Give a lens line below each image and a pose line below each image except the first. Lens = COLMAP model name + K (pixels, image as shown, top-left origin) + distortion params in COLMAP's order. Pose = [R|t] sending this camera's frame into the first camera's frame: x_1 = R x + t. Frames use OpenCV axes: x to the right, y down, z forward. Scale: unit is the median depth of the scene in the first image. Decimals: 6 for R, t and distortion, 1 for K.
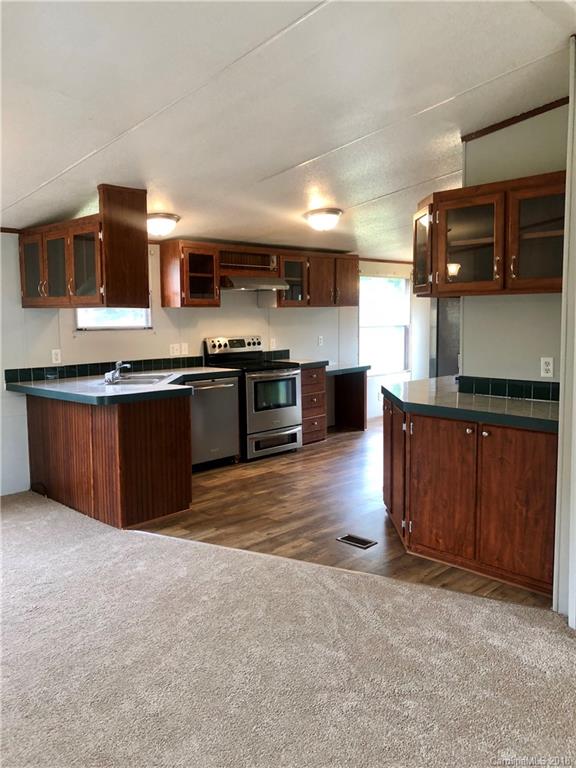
lens RADIAL K [[622.6, 0, 288.0], [0, 622.6, 384.0], [0, 0, 1]] dist [0.006891, 0.002421]
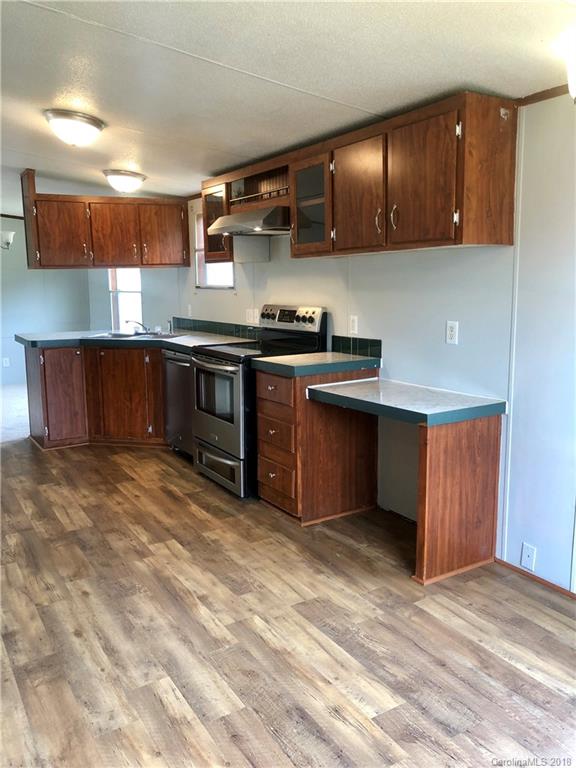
lens RADIAL K [[622.6, 0, 288.0], [0, 622.6, 384.0], [0, 0, 1]] dist [0.006891, 0.002421]
pose [[-0.218500, 0.170000, -0.960915, 0.618248], [-0.098796, 0.975795, 0.195098, -0.135585], [0.970823, 0.137564, -0.196416, 1.258865]]
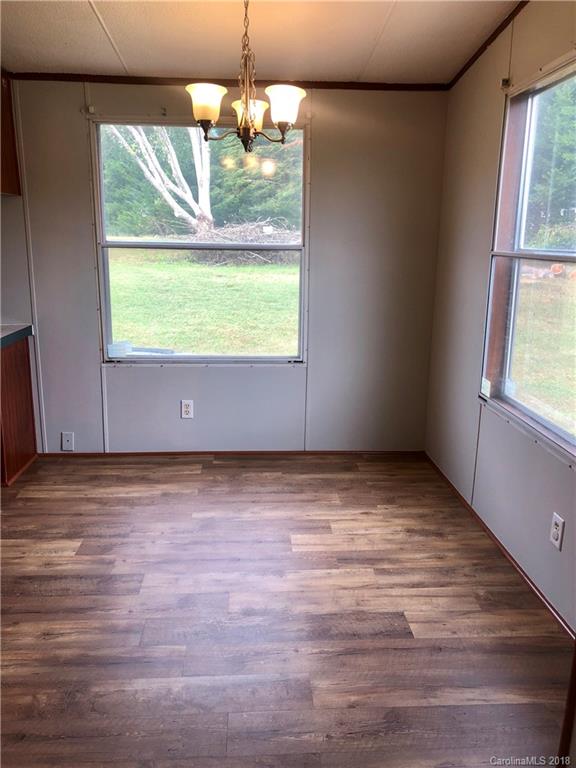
lens RADIAL K [[622.6, 0, 288.0], [0, 622.6, 384.0], [0, 0, 1]] dist [0.006891, 0.002421]
pose [[0.753509, 0.174356, -0.633895, 0.696745], [-0.094621, 0.982914, 0.157880, -0.106649], [0.650592, -0.058984, 0.757133, 1.028602]]
